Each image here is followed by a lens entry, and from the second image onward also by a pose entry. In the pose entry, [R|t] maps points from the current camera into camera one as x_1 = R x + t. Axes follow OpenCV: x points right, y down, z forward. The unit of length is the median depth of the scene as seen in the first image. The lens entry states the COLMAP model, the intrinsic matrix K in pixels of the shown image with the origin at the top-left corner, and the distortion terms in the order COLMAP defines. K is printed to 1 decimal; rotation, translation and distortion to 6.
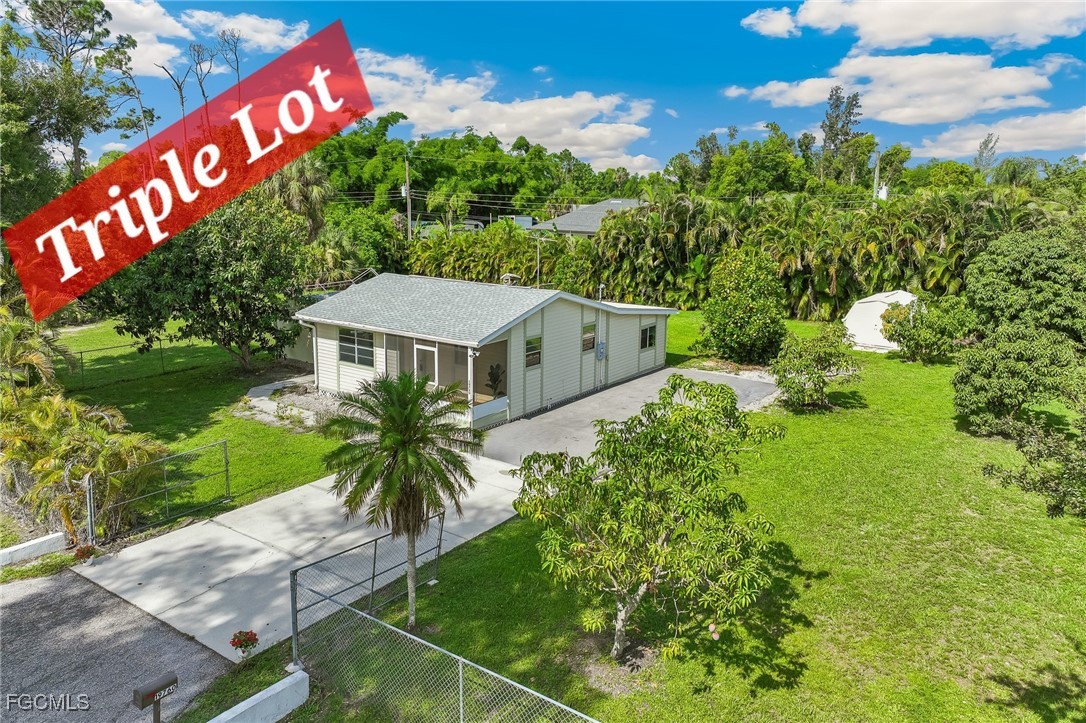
lens RADIAL K [[777.8, 0, 543.0], [0, 777.8, 361.5], [0, 0, 1]] dist [0.008116, 0.000964]
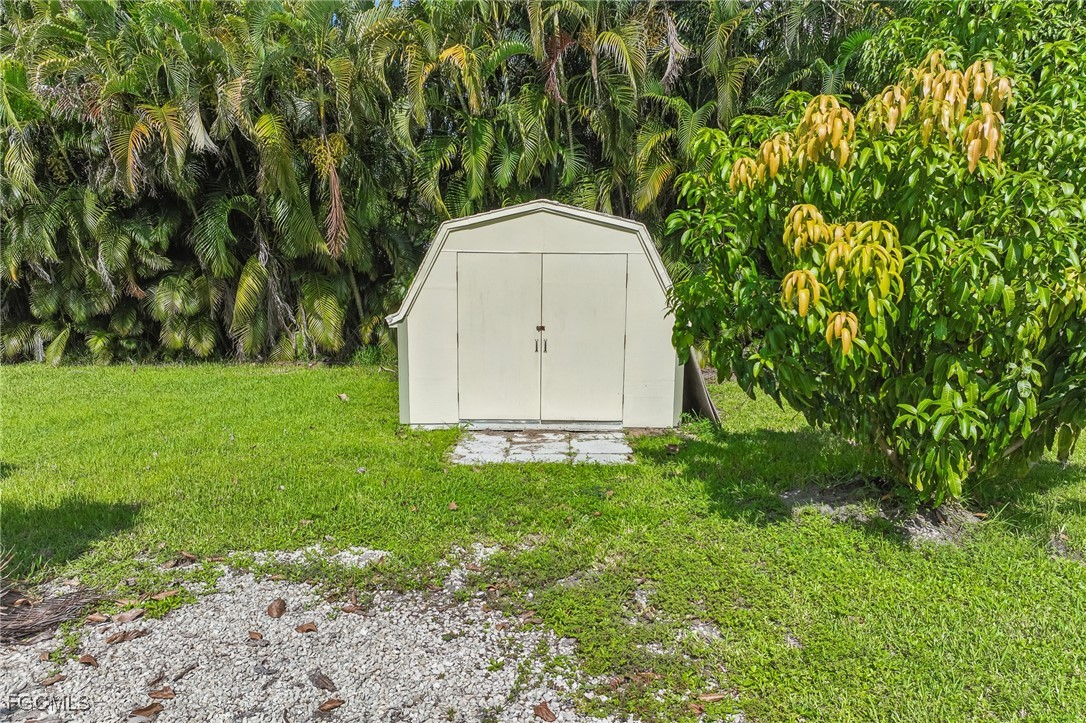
lens RADIAL K [[774.5, 0, 539.6], [0, 774.5, 410.9], [0, 0, 1]] dist [0.011717, 0.000963]
pose [[0.815615, -0.121118, 0.565776, 0.342413], [0.135496, 0.990637, 0.016741, -0.031478], [-0.562506, 0.063006, 0.824389, 0.945320]]
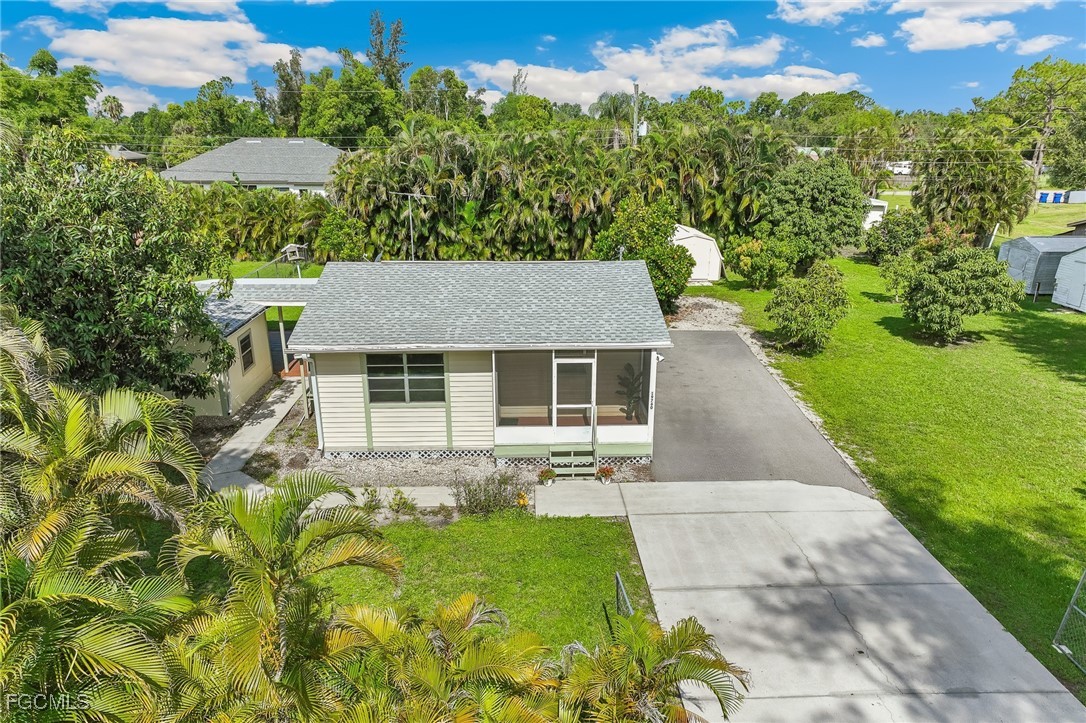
lens RADIAL K [[774.5, 0, 539.6], [0, 774.5, 410.9], [0, 0, 1]] dist [0.011717, 0.000963]
pose [[0.789349, -0.223018, 0.572007, -0.439593], [0.141520, 0.972695, 0.183948, -0.080259], [-0.597412, -0.064249, 0.799357, 0.312545]]
